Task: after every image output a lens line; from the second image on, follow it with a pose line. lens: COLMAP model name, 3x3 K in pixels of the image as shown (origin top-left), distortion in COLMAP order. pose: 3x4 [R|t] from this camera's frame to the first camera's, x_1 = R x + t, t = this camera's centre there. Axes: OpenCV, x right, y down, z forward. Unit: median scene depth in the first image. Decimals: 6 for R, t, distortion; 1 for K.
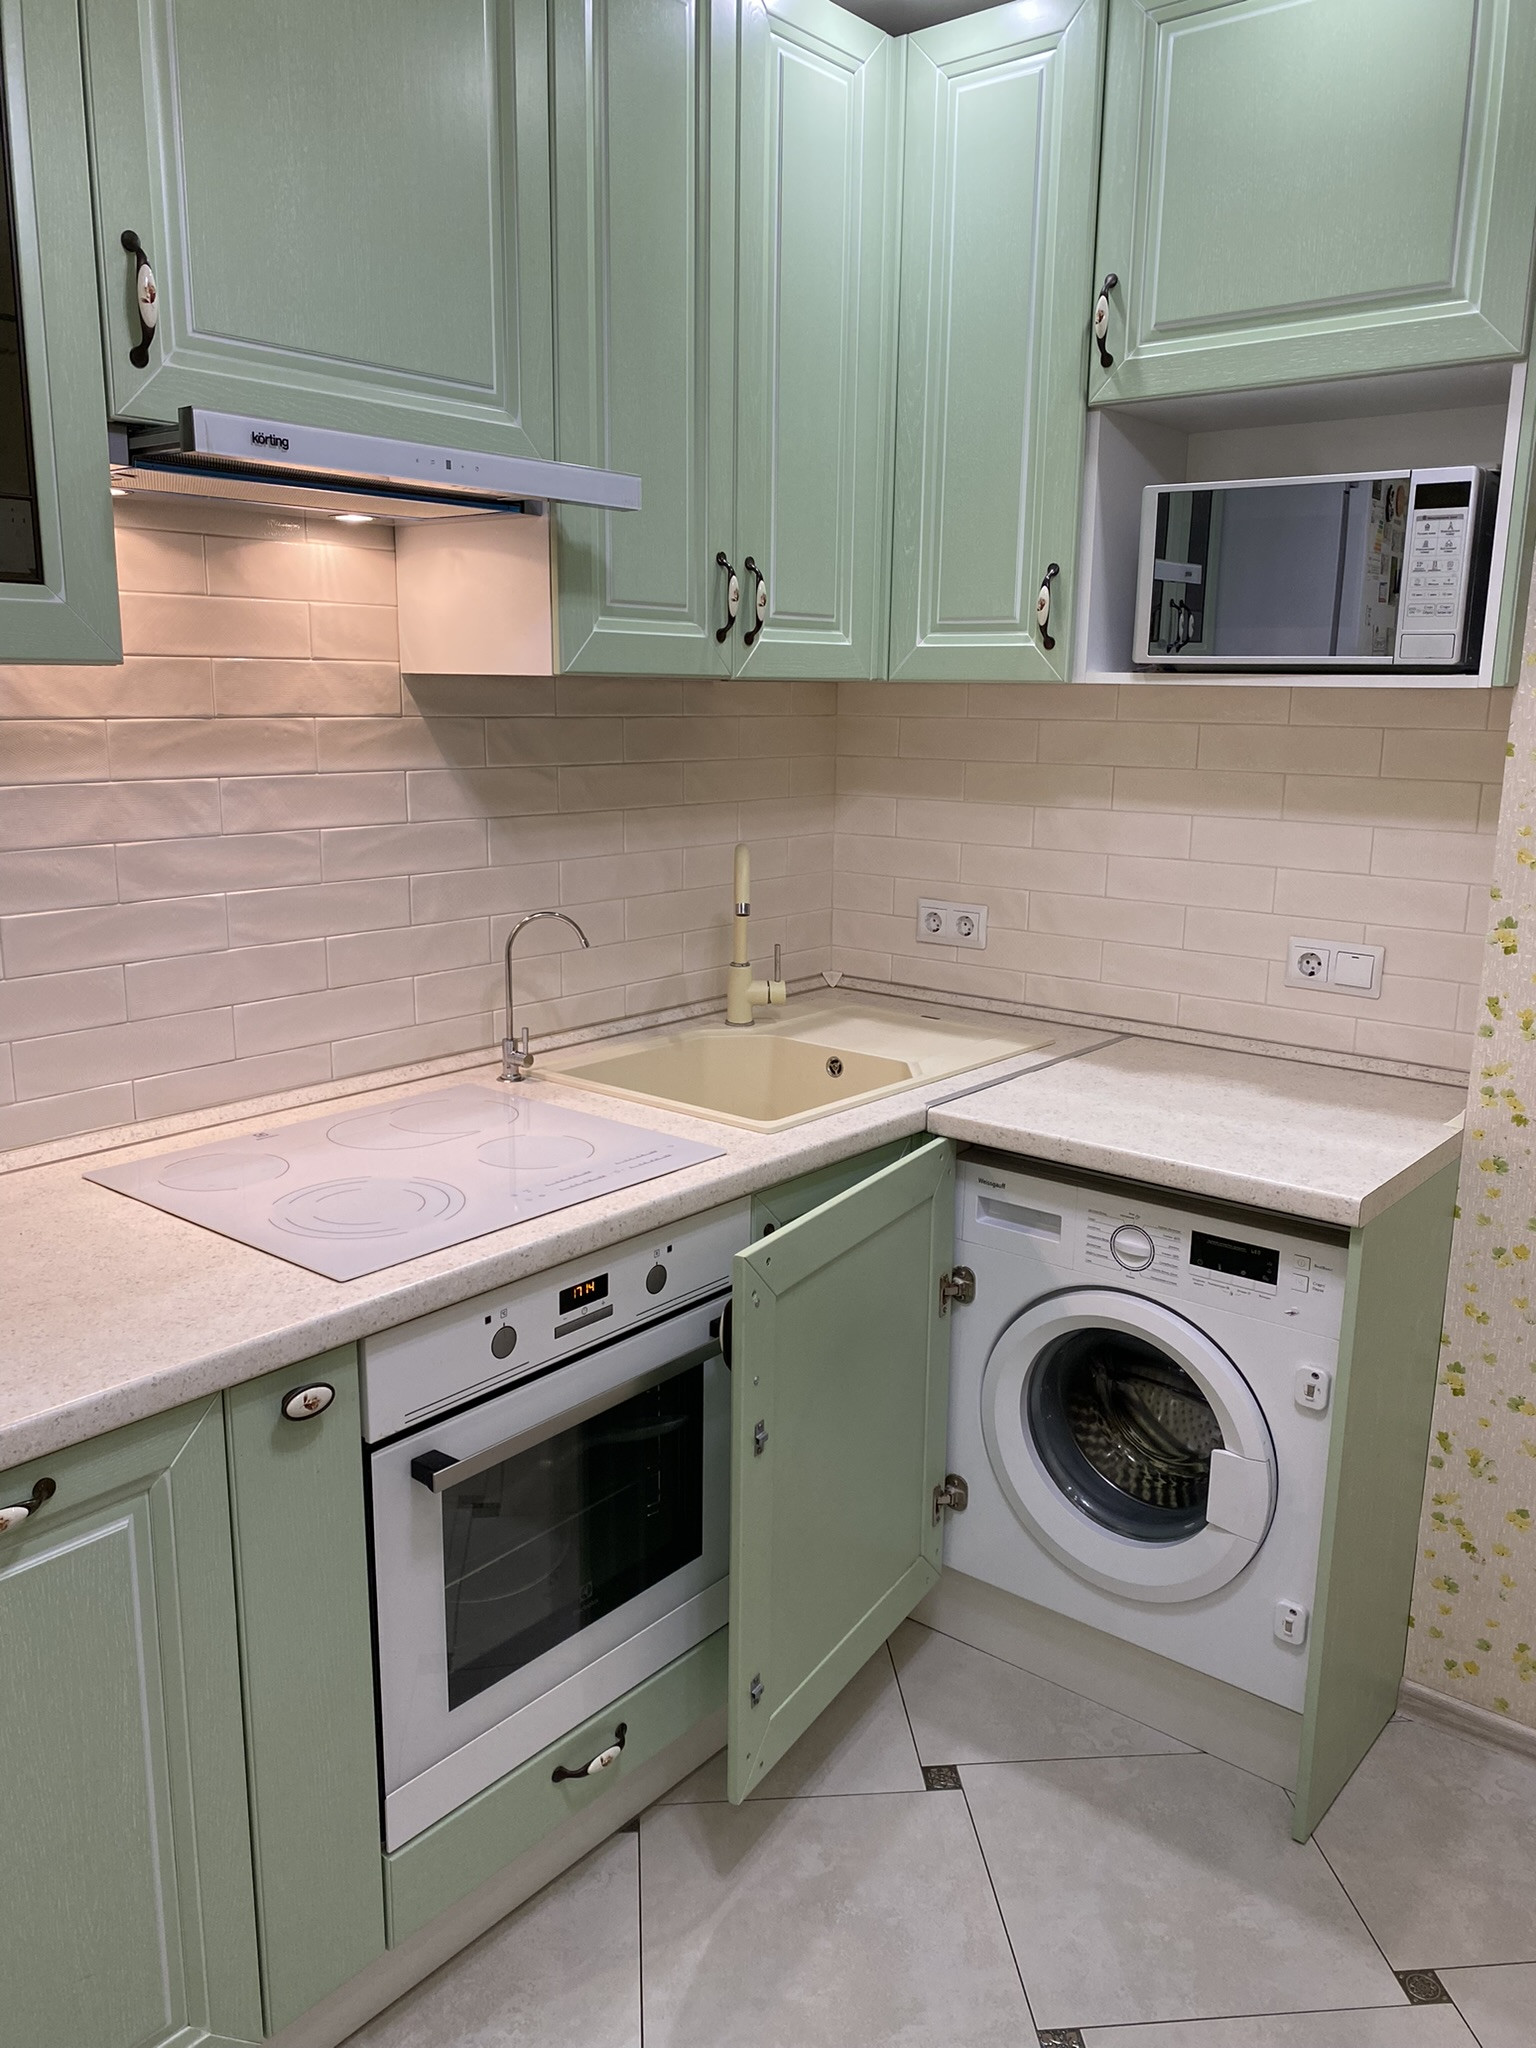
lens RADIAL K [[1561.3, 0, 774.9], [0, 1561.3, 1026.3], [0, 0, 1]] dist [0.021536, -0.043070]
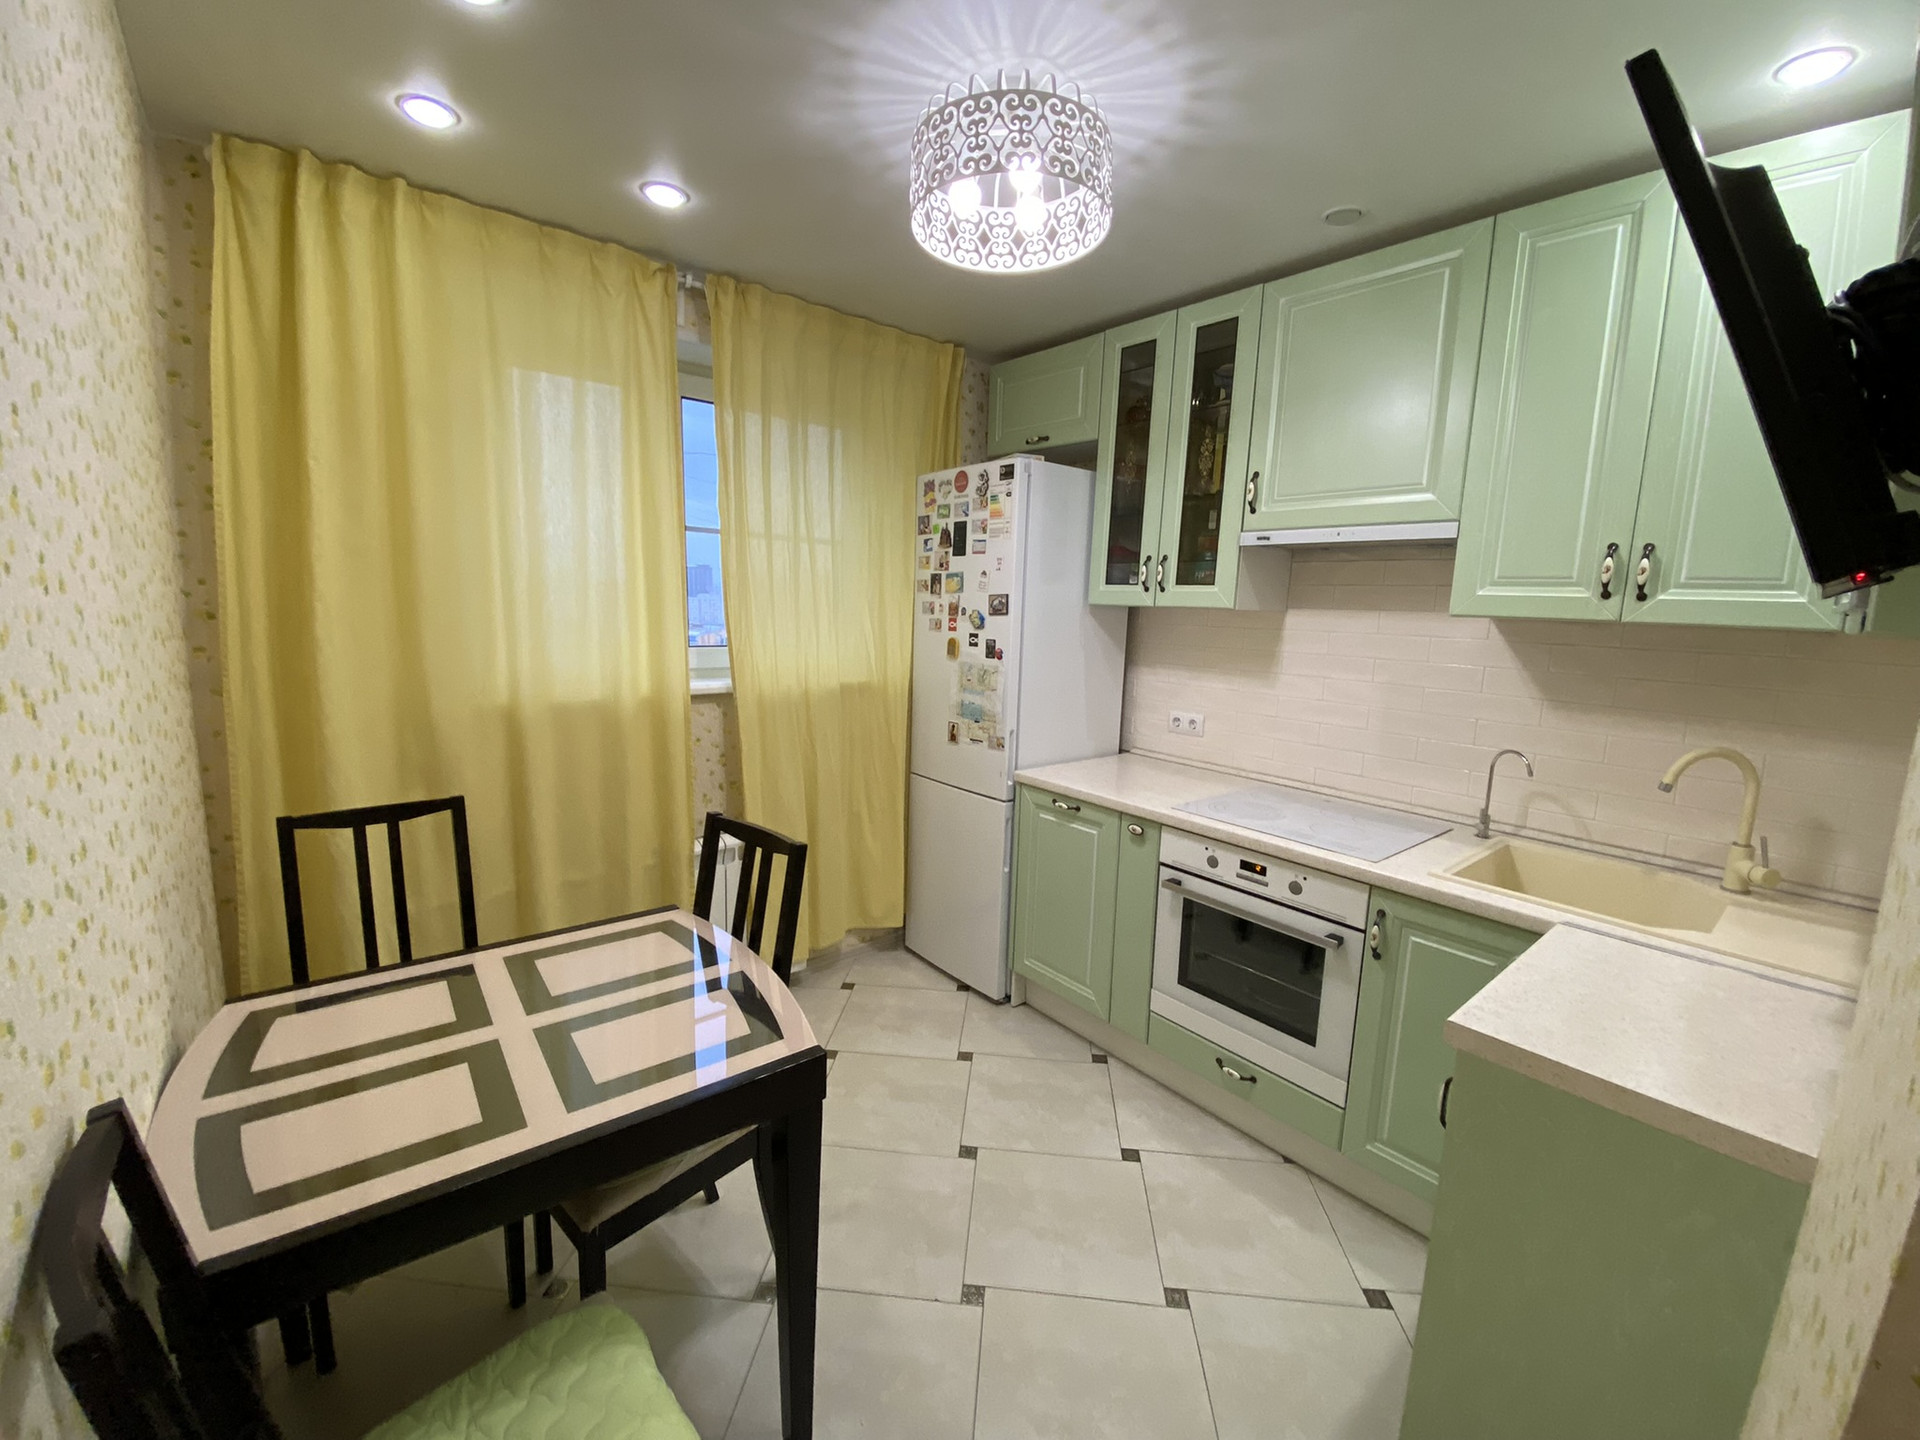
lens RADIAL K [[771.6, 0, 960.3], [0, 771.6, 716.4], [0, 0, 1]] dist [0.010985, -0.016003]
pose [[-0.188912, 0.130028, -0.973347, 0.926126], [-0.243577, 0.954014, 0.174720, -0.125133], [0.951306, 0.270092, -0.148553, 0.593399]]
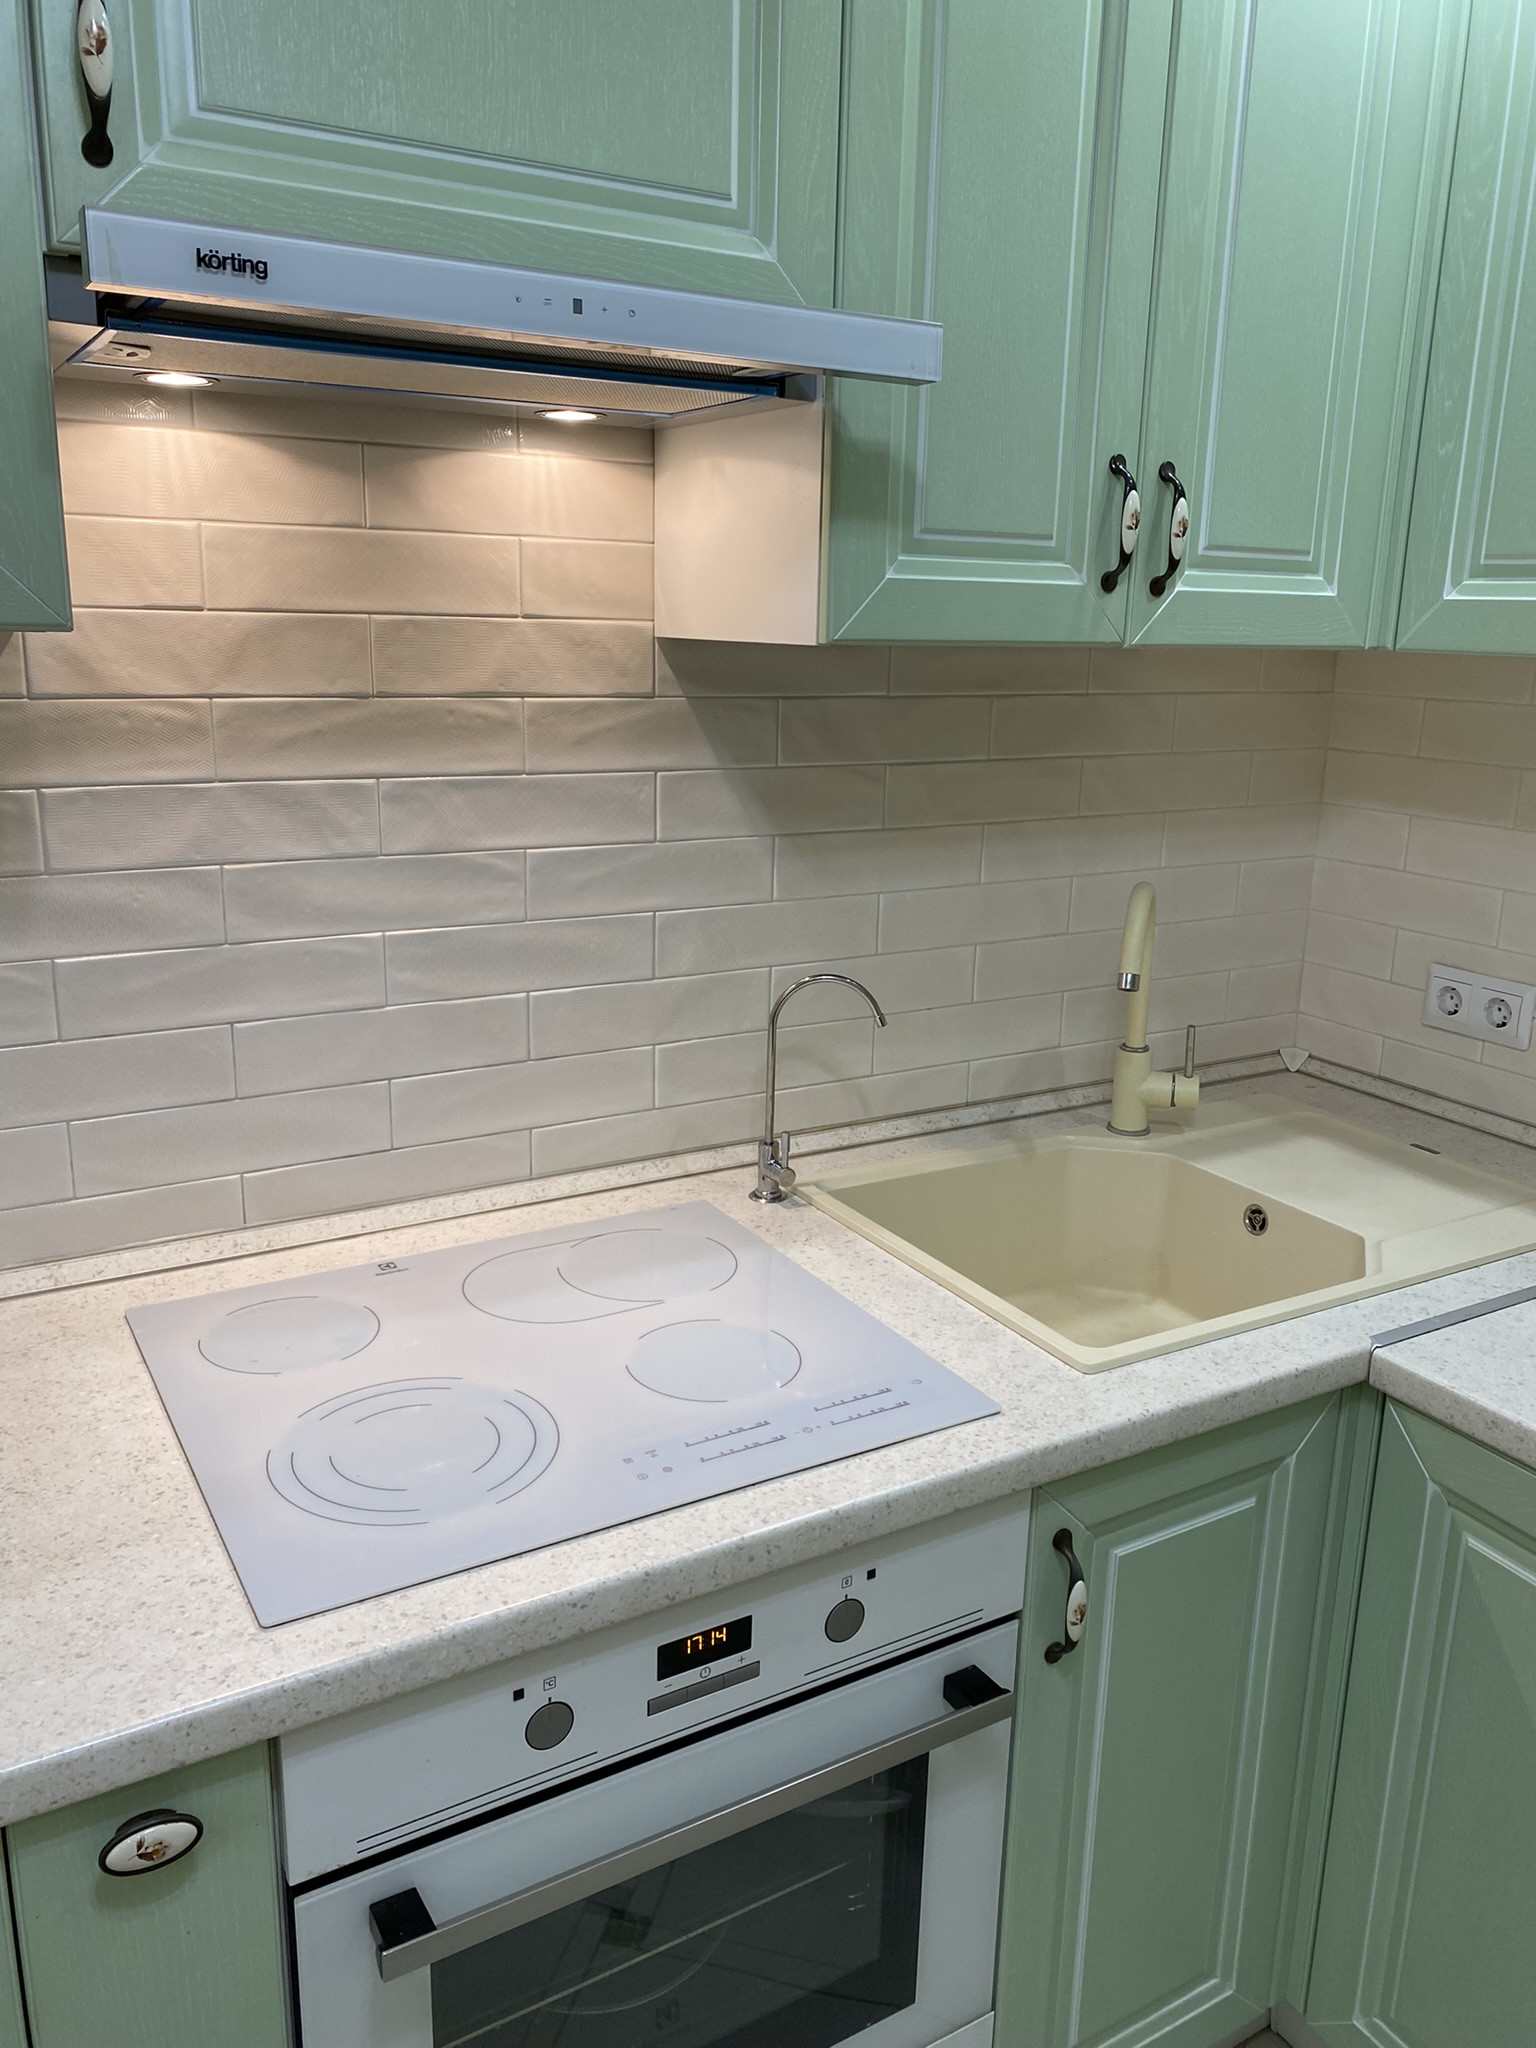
lens RADIAL K [[1561.3, 0, 762.7], [0, 1561.3, 1019.0], [0, 0, 1]] dist [0.021536, -0.043070]
pose [[0.937094, 0.093683, -0.336272, 0.074002], [-0.083375, 0.995502, 0.044999, -0.093702], [0.338975, -0.014132, 0.940689, 0.364641]]
